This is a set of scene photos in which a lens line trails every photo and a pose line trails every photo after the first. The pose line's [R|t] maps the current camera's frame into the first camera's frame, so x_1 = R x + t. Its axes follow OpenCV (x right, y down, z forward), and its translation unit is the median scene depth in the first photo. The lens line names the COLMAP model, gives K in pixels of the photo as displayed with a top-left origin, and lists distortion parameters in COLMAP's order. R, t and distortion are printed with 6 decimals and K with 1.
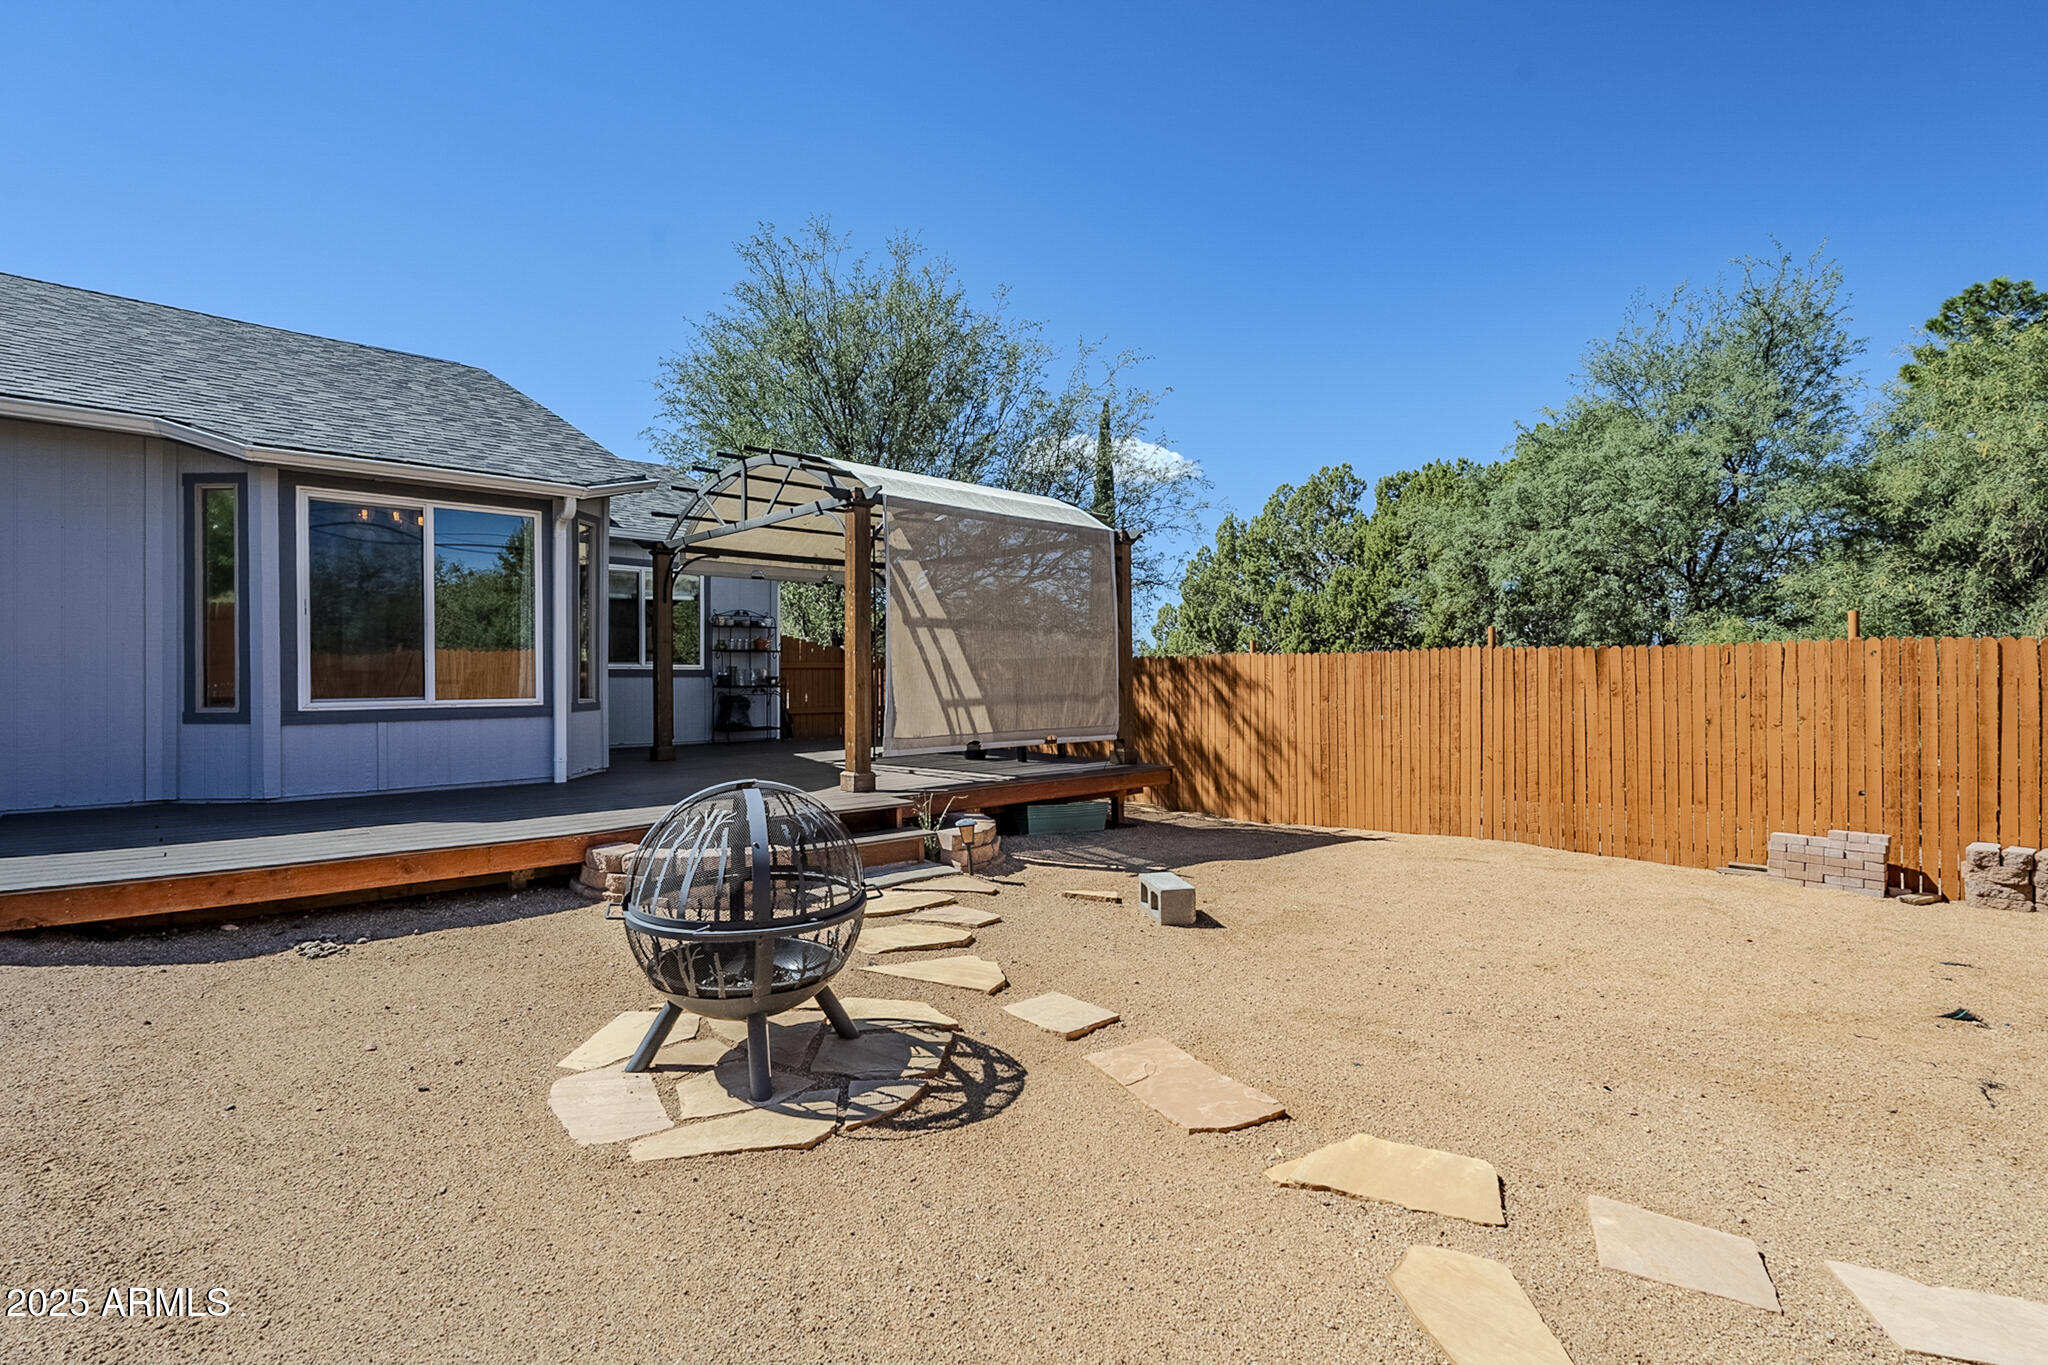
lens RADIAL K [[923.8, 0, 1024.7], [0, 923.8, 684.8], [0, 0, 1]] dist [-0.002665, 0.000158]
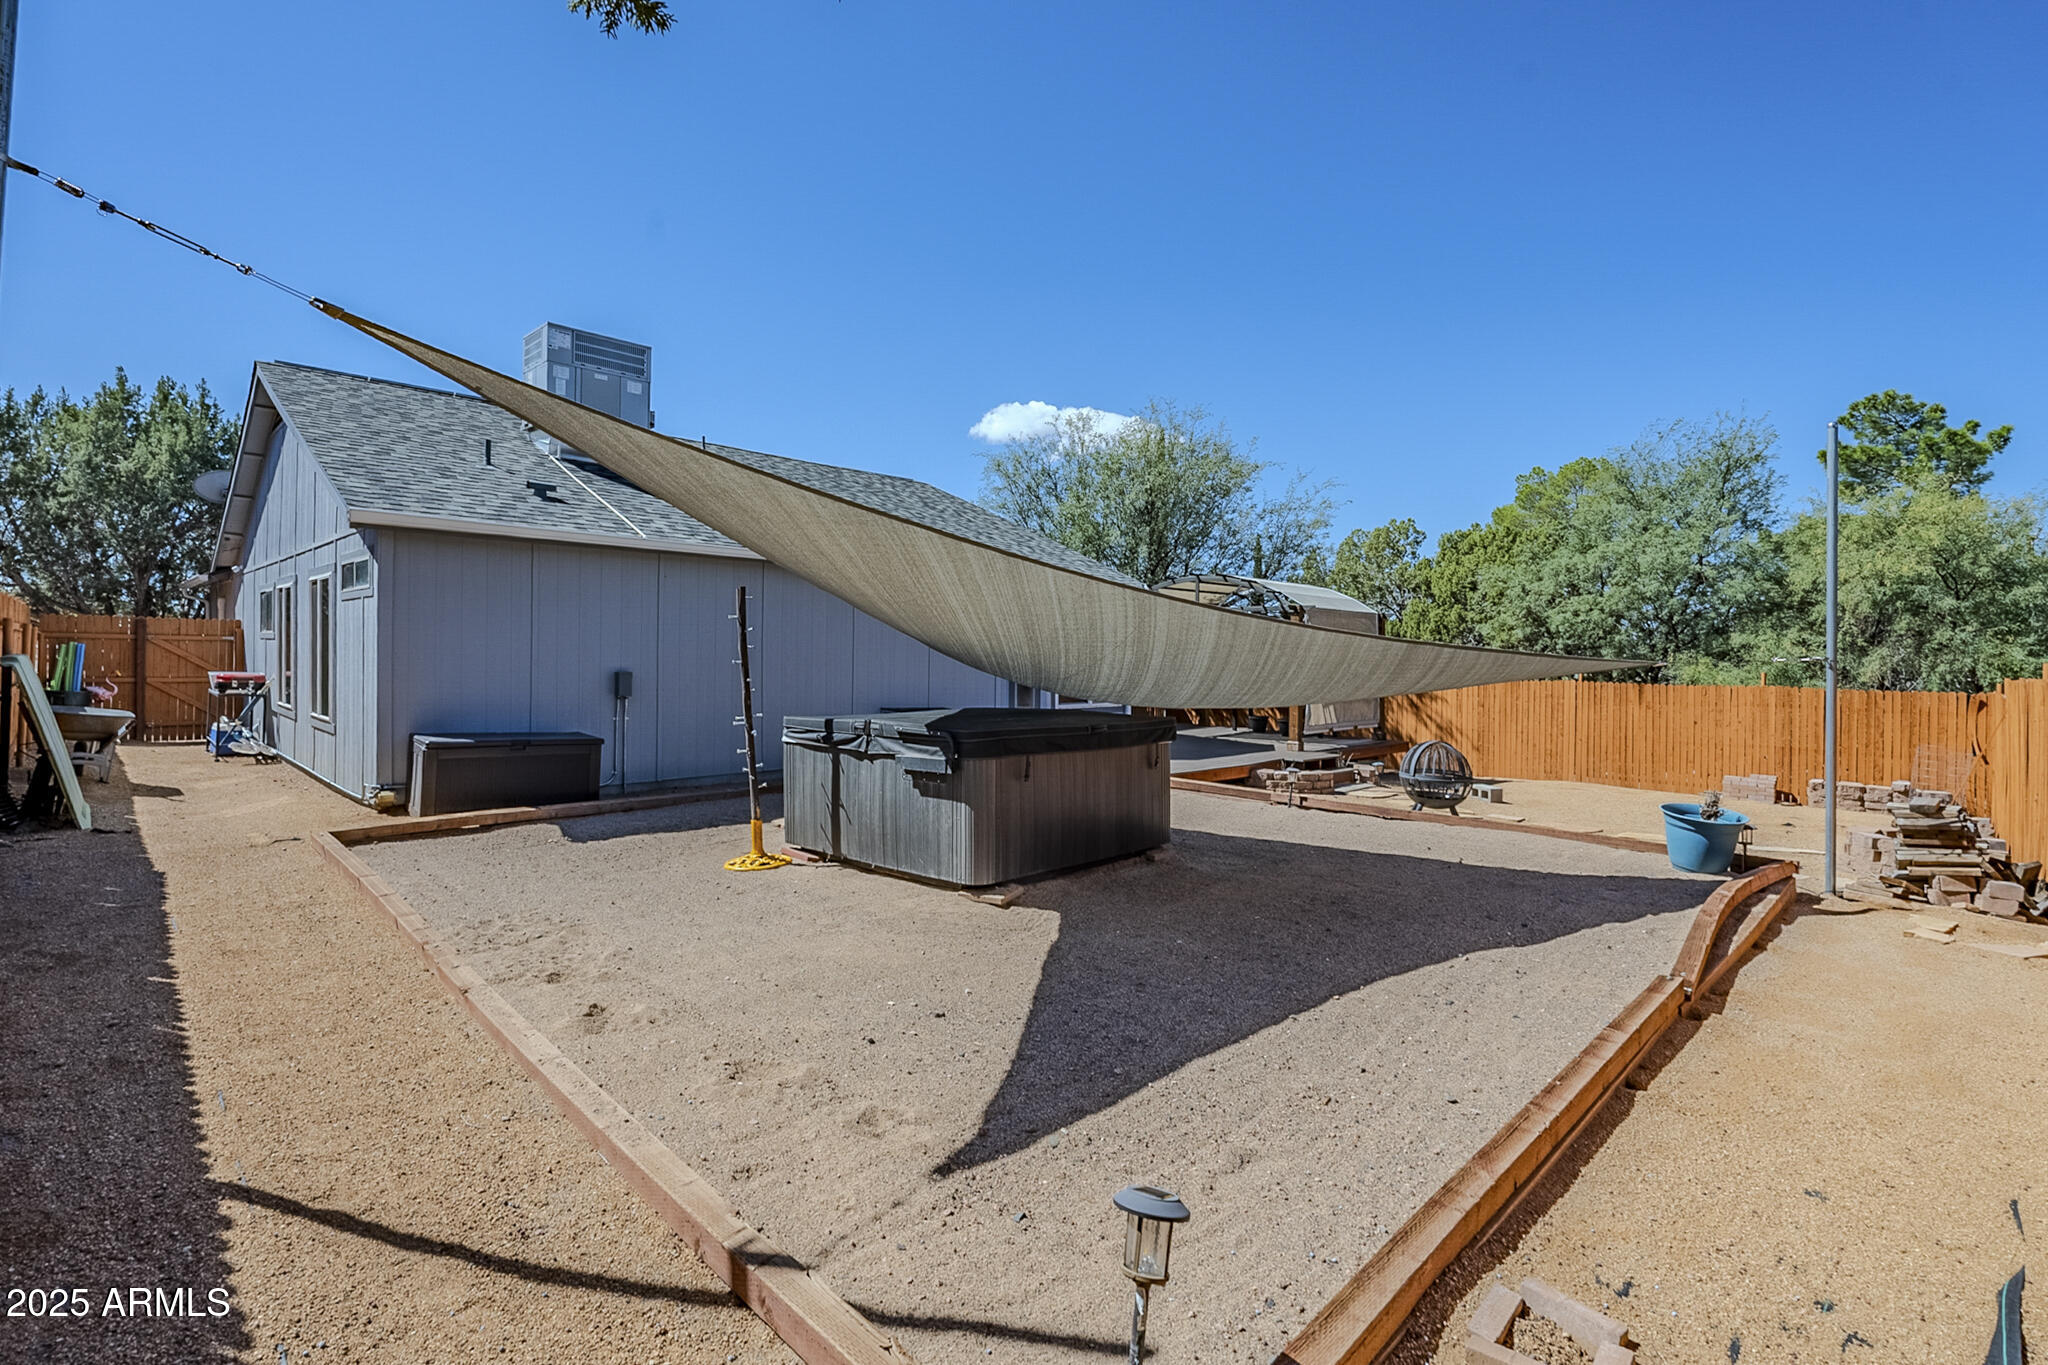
lens RADIAL K [[923.8, 0, 1028.6], [0, 923.8, 664.6], [0, 0, 1]] dist [-0.002665, 0.000158]
pose [[0.999080, 0.016350, 0.039641, -0.756318], [-0.016286, 0.999866, -0.001927, -0.056001], [-0.039667, 0.001280, 0.999212, -0.910138]]
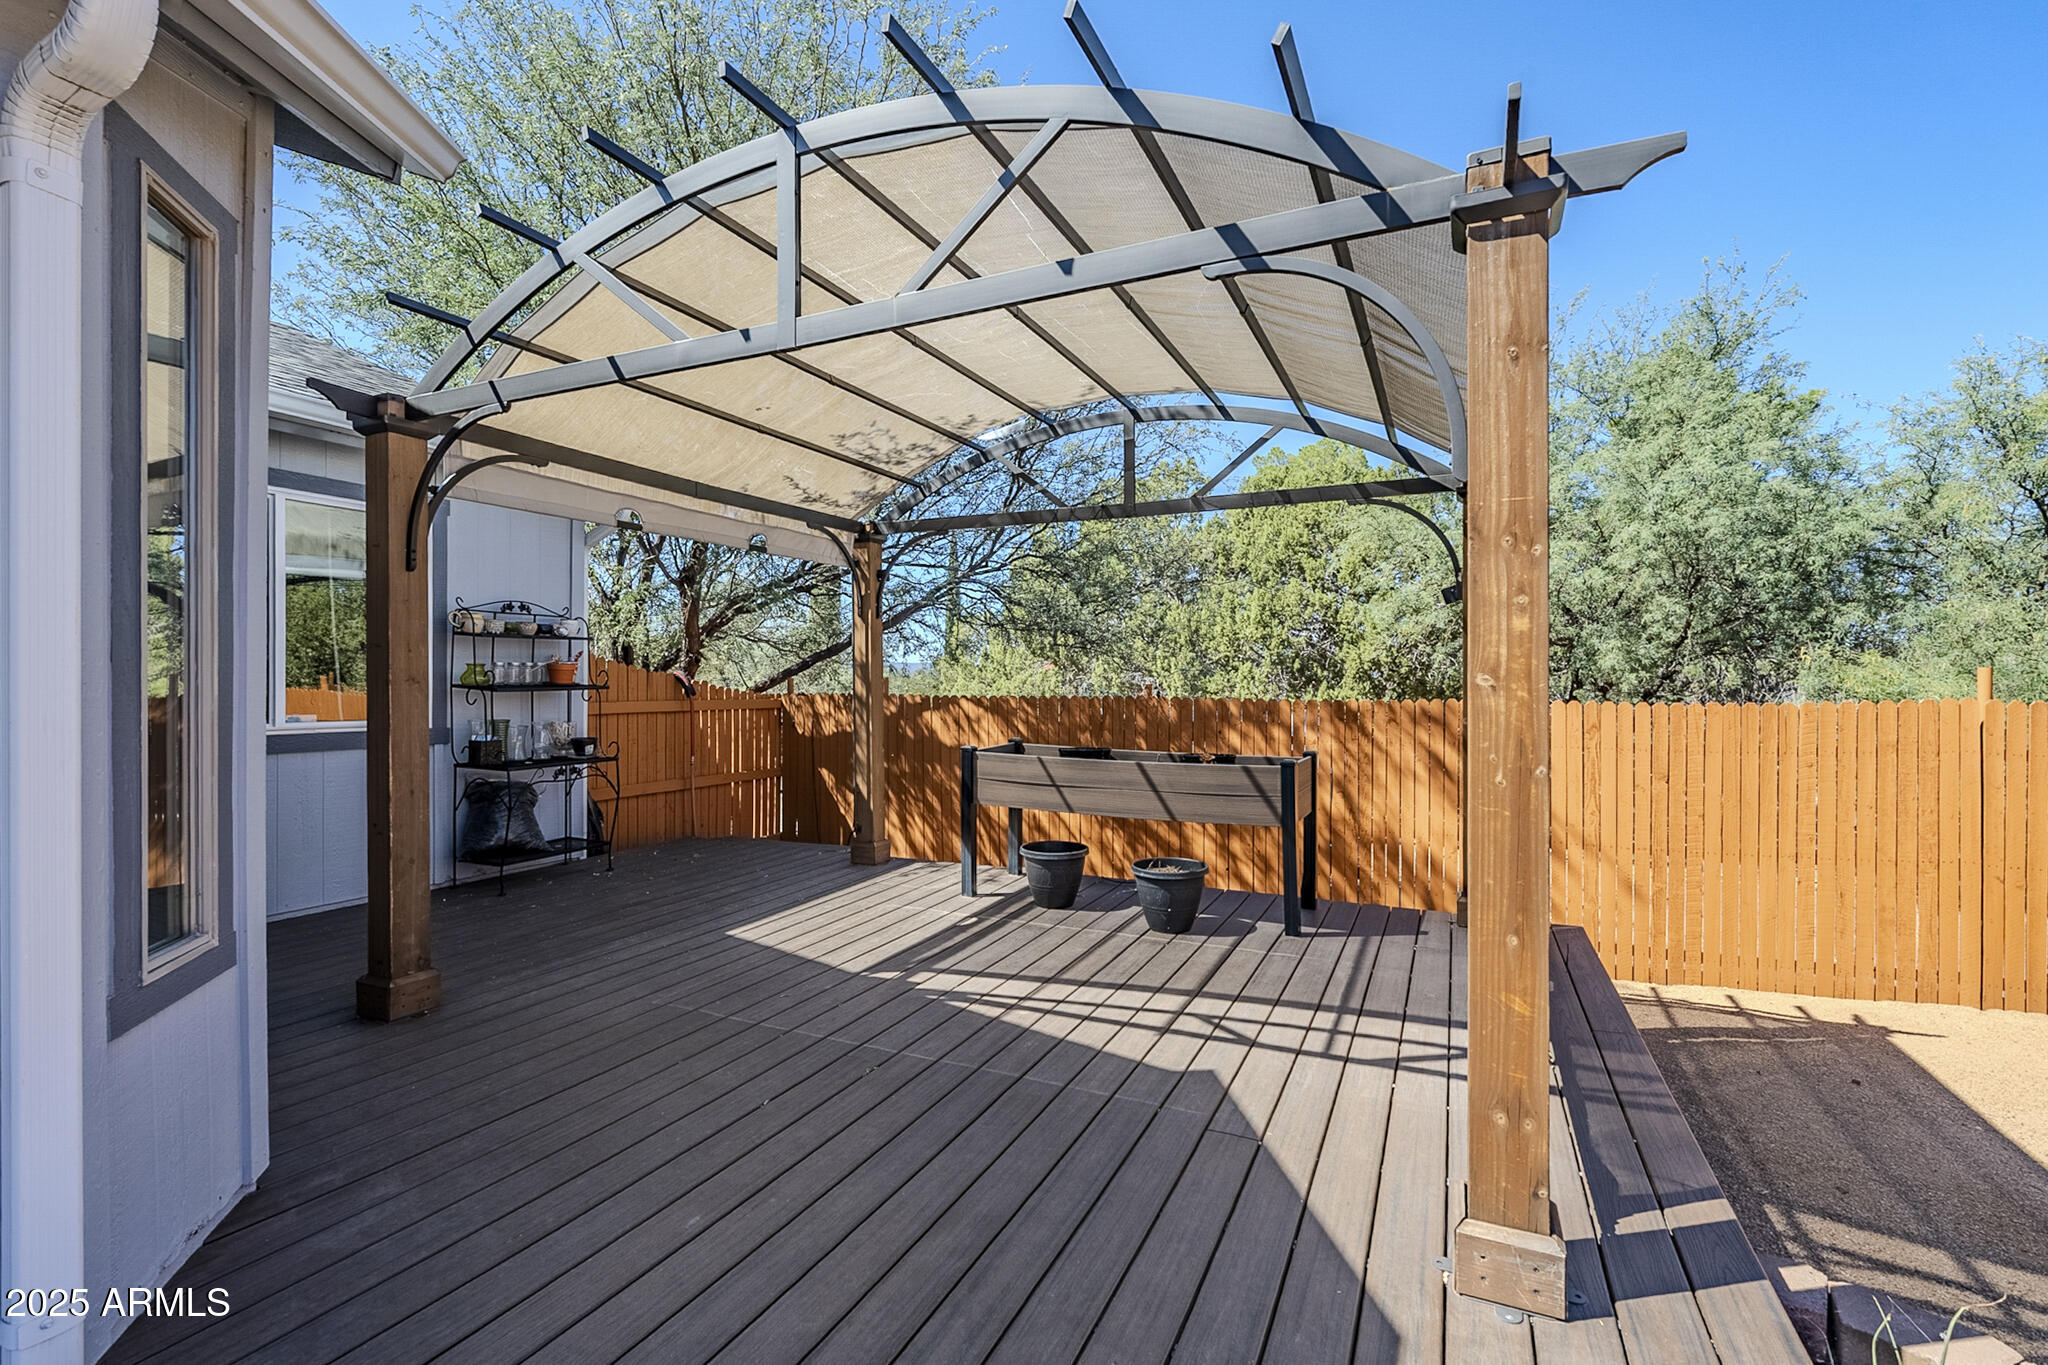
lens RADIAL K [[923.8, 0, 1030.4], [0, 923.8, 686.7], [0, 0, 1]] dist [-0.002665, 0.000158]
pose [[0.929337, 0.000576, 0.369232, -0.361423], [0.001911, 0.999978, -0.006369, -0.050088], [-0.369228, 0.006624, 0.929315, 0.703292]]
